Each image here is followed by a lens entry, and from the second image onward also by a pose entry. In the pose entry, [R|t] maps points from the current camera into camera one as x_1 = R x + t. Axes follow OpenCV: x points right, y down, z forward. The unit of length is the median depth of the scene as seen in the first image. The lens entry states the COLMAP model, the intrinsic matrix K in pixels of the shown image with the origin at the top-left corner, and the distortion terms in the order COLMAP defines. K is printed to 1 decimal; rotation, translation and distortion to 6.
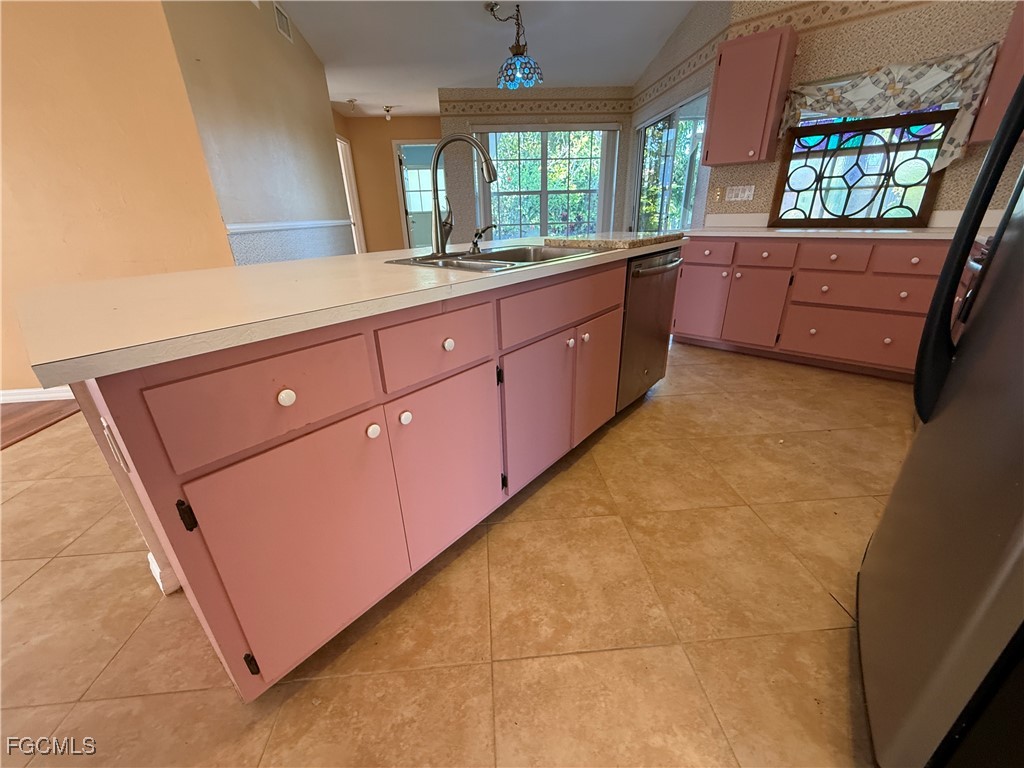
lens RADIAL K [[410.3, 0, 511.3], [0, 410.3, 387.7], [0, 0, 1]] dist [0.000352, 0.000198]
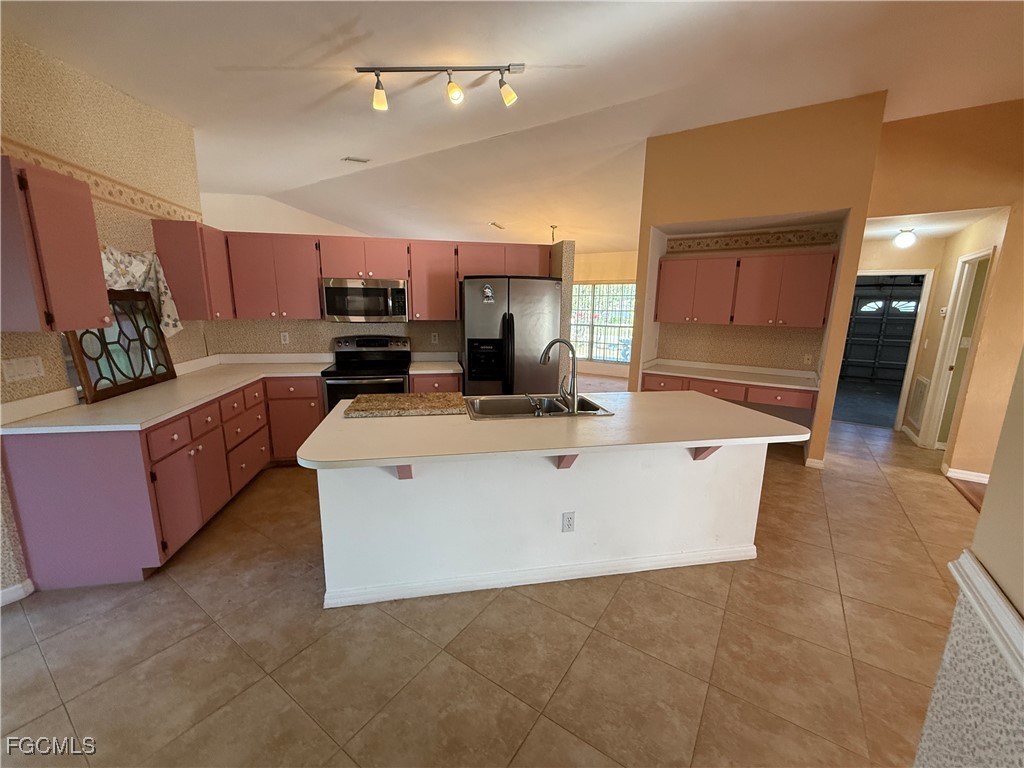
lens RADIAL K [[408.2, 0, 509.6], [0, 408.2, 384.7], [0, 0, 1]] dist [0.000137, -0.000165]
pose [[-0.781264, -0.106727, 0.615008, -0.521530], [0.248890, 0.850298, 0.463732, -0.674791], [-0.572433, 0.515367, -0.637744, 1.190609]]
